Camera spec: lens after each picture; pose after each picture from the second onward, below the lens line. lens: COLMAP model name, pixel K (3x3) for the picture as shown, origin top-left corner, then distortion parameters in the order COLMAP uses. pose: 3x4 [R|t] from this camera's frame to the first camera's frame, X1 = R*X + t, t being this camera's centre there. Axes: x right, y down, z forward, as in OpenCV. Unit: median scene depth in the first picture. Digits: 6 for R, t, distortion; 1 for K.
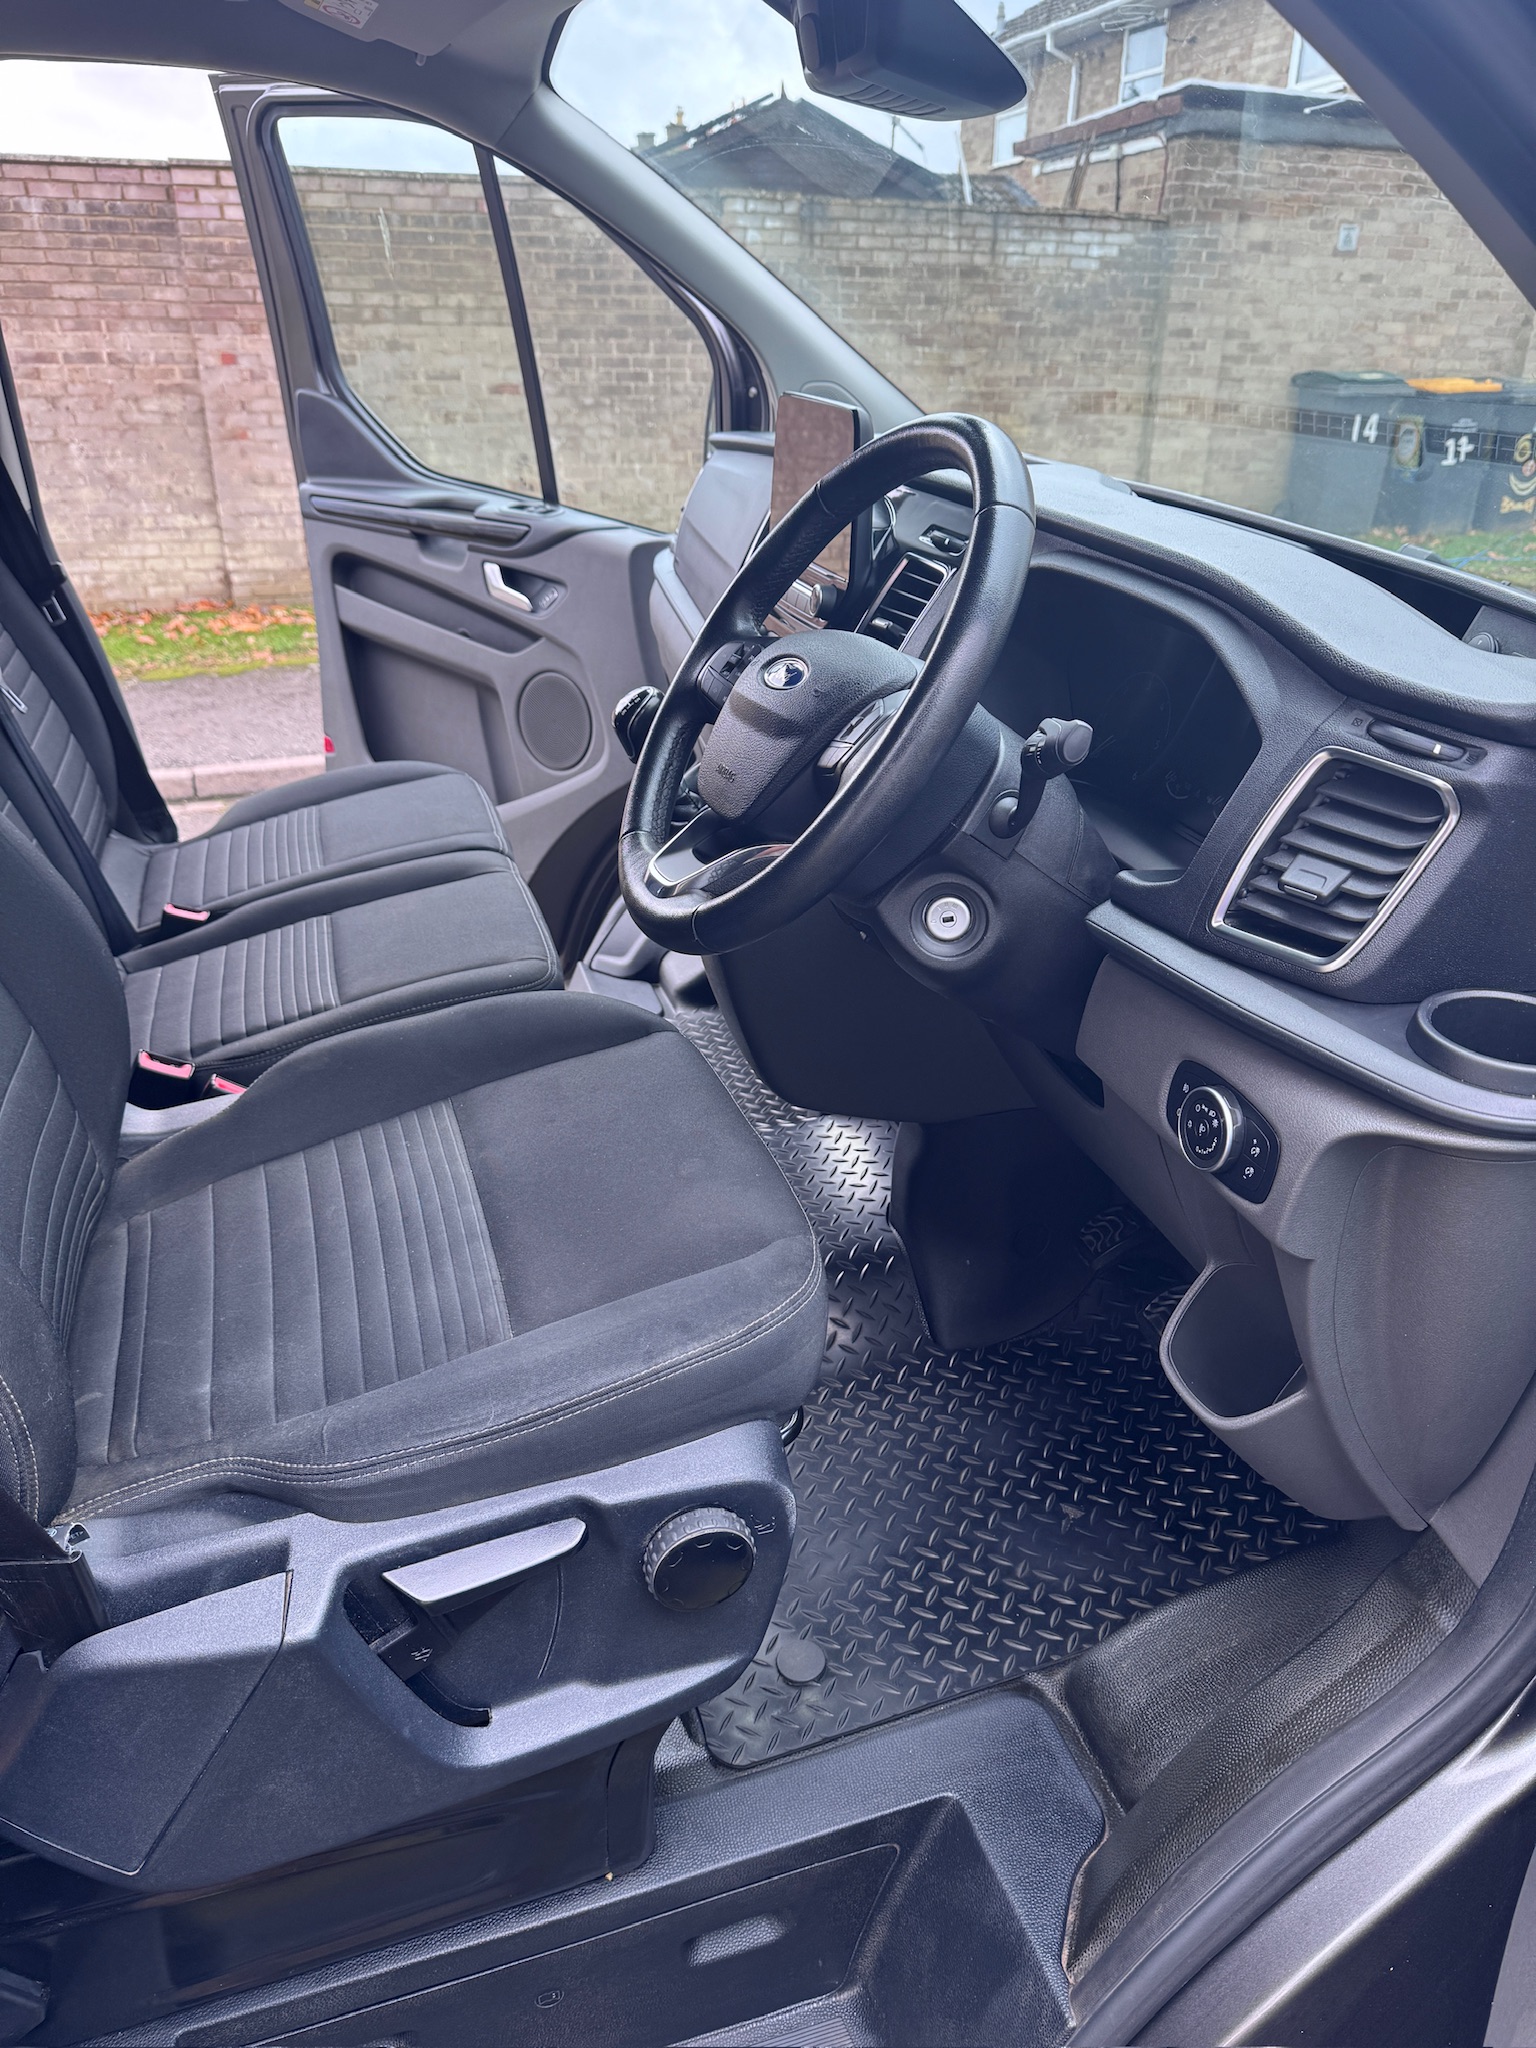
lens RADIAL K [[1438.3, 0, 765.6], [0, 1438.3, 1030.9], [0, 0, 1]] dist [0.069073, -0.080589]
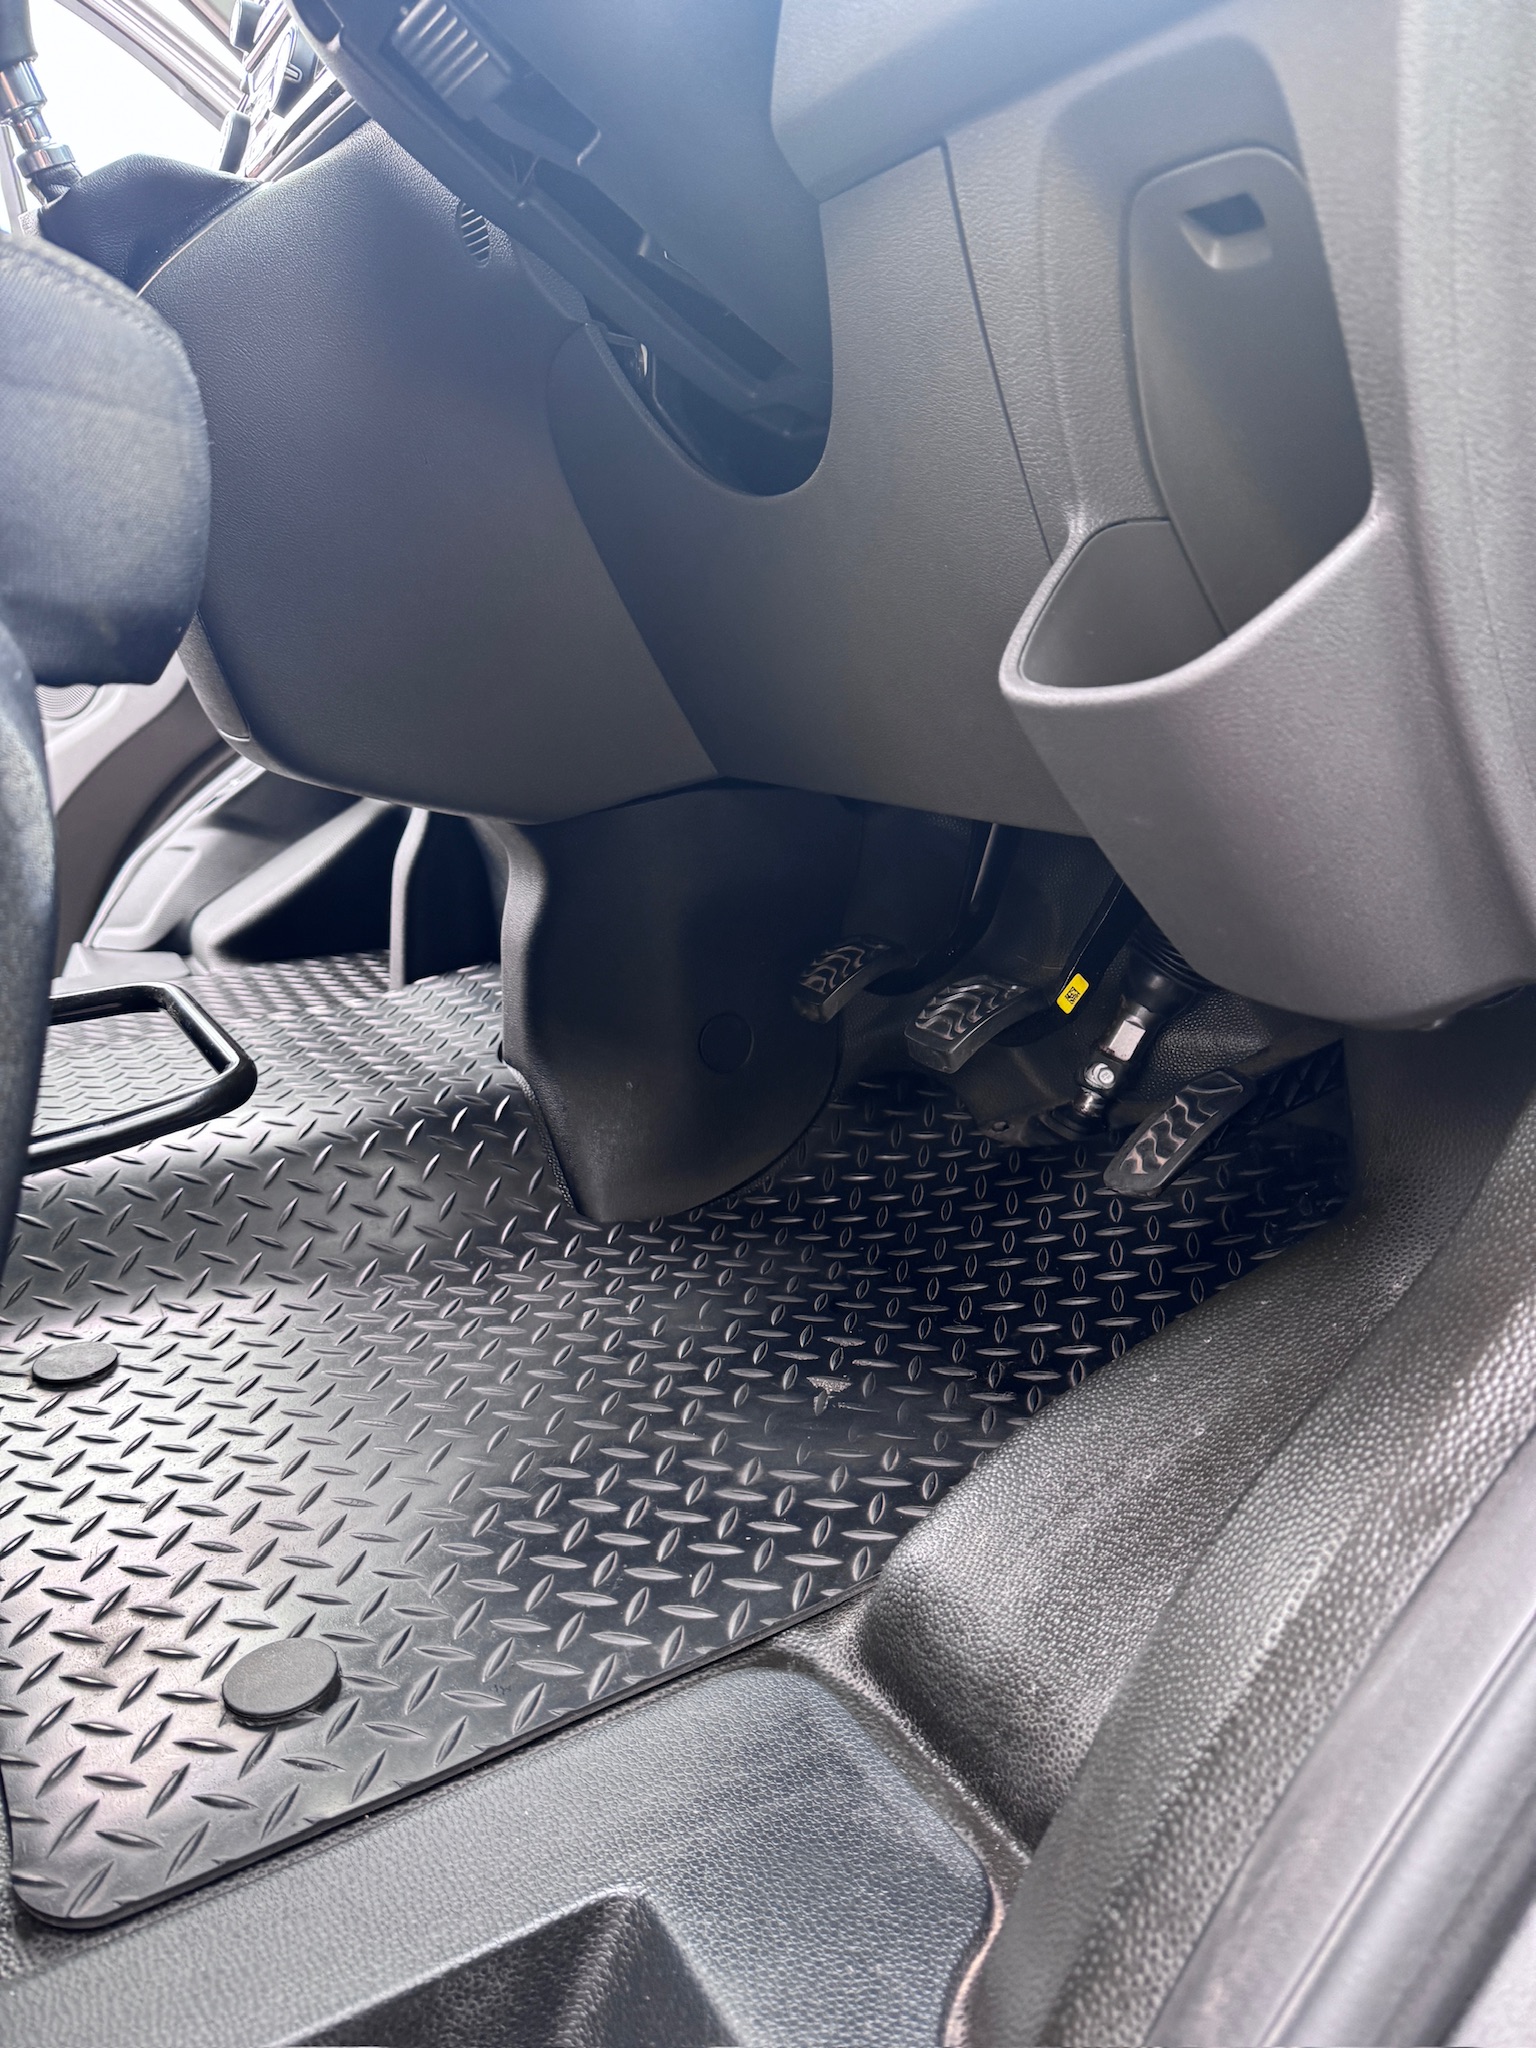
lens RADIAL K [[1438.3, 0, 754.5], [0, 1438.3, 1009.7], [0, 0, 1]] dist [0.069073, -0.080589]
pose [[0.974427, -0.030951, 0.222564, 0.073658], [0.082087, 0.971044, -0.224354, 0.350865], [-0.209175, 0.236886, 0.948752, 0.505426]]
